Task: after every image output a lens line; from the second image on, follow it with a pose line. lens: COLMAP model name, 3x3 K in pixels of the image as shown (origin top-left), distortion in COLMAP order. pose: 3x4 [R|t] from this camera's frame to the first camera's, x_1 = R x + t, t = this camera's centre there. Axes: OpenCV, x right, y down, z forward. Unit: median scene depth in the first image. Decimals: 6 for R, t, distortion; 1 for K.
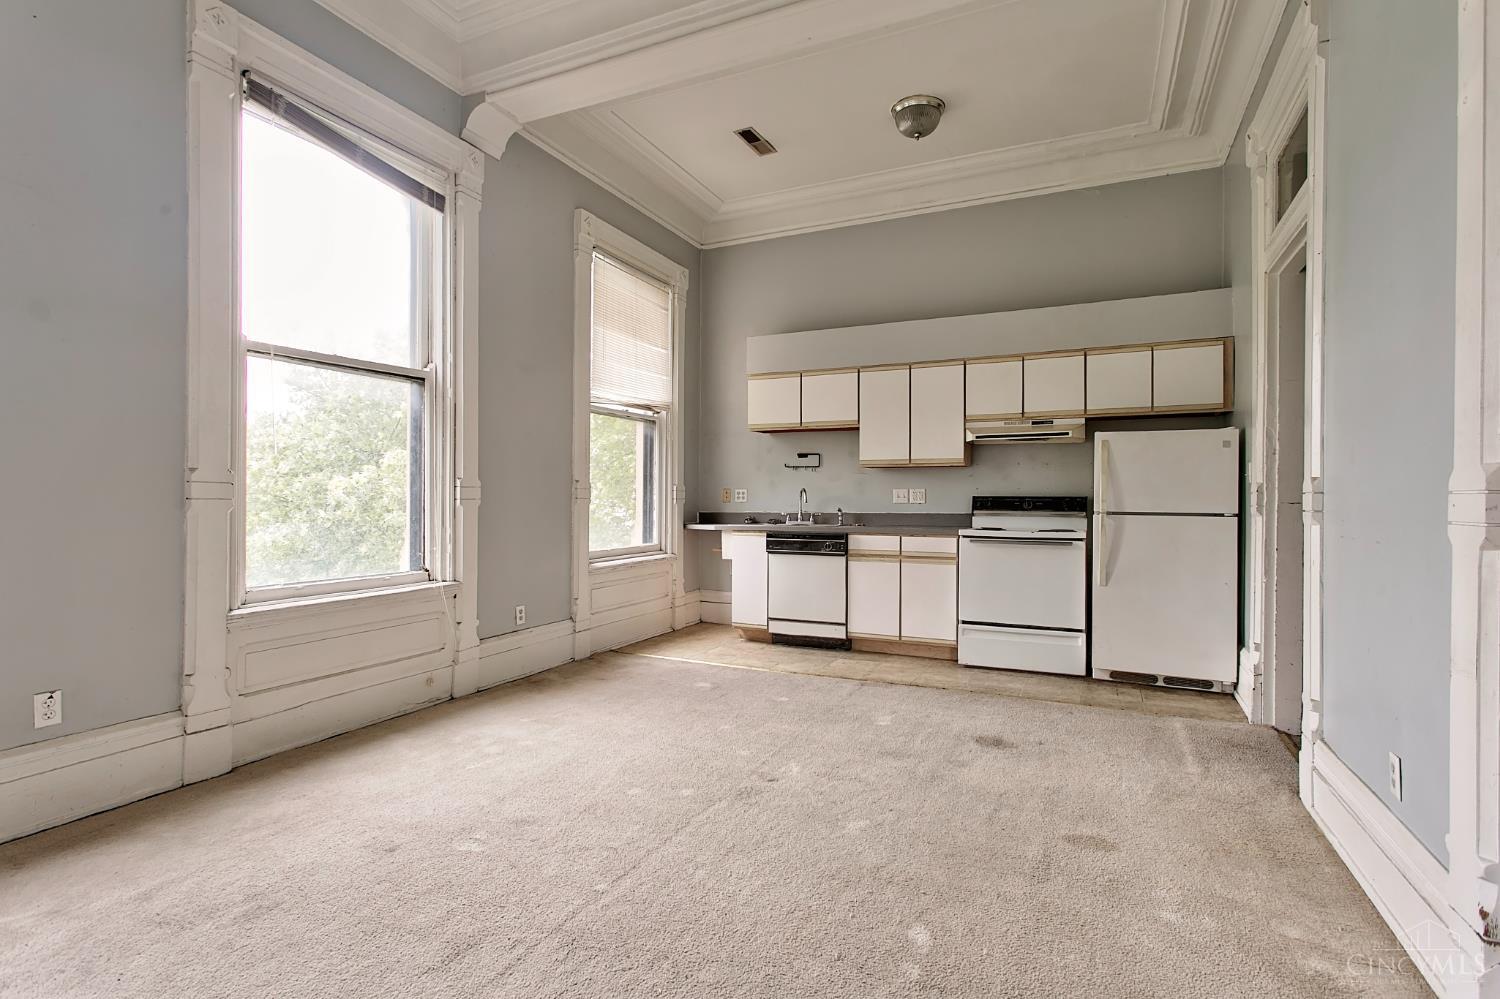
lens RADIAL K [[725.9, 0, 753.2], [0, 725.9, 494.8], [0, 0, 1]] dist [-0.000793, 0.002959]
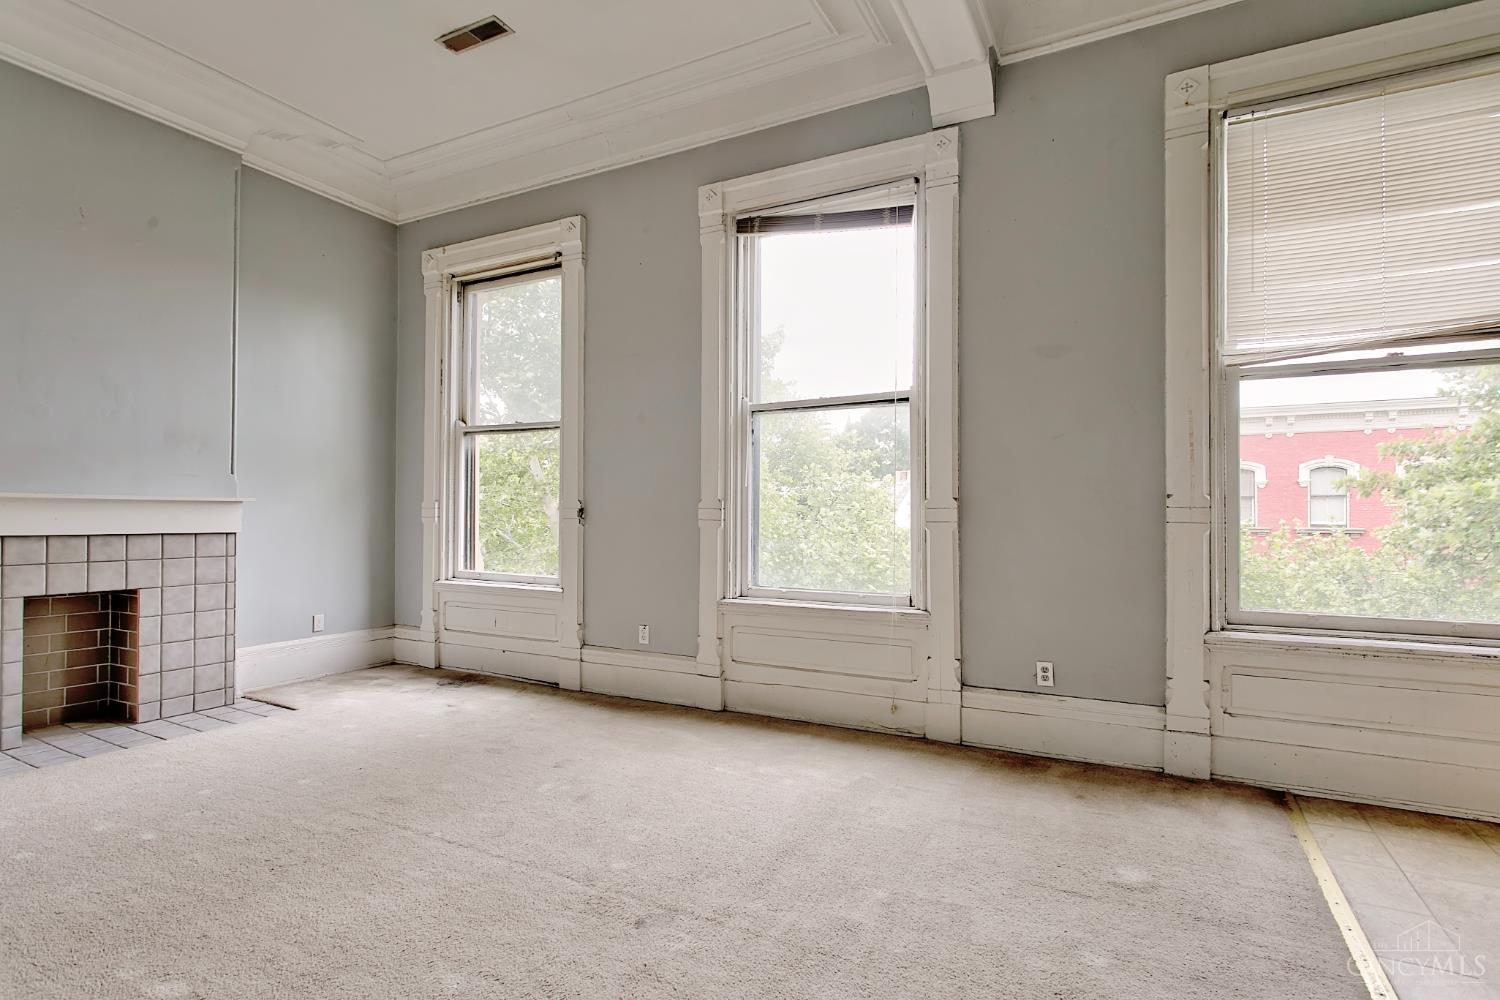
lens RADIAL K [[725.9, 0, 744.9], [0, 725.9, 503.4], [0, 0, 1]] dist [-0.000793, 0.002959]
pose [[-0.035390, -0.023796, -0.999090, 0.544044], [-0.001604, 0.999717, -0.023755, 0.005230], [0.999372, 0.000762, -0.035419, 0.841276]]
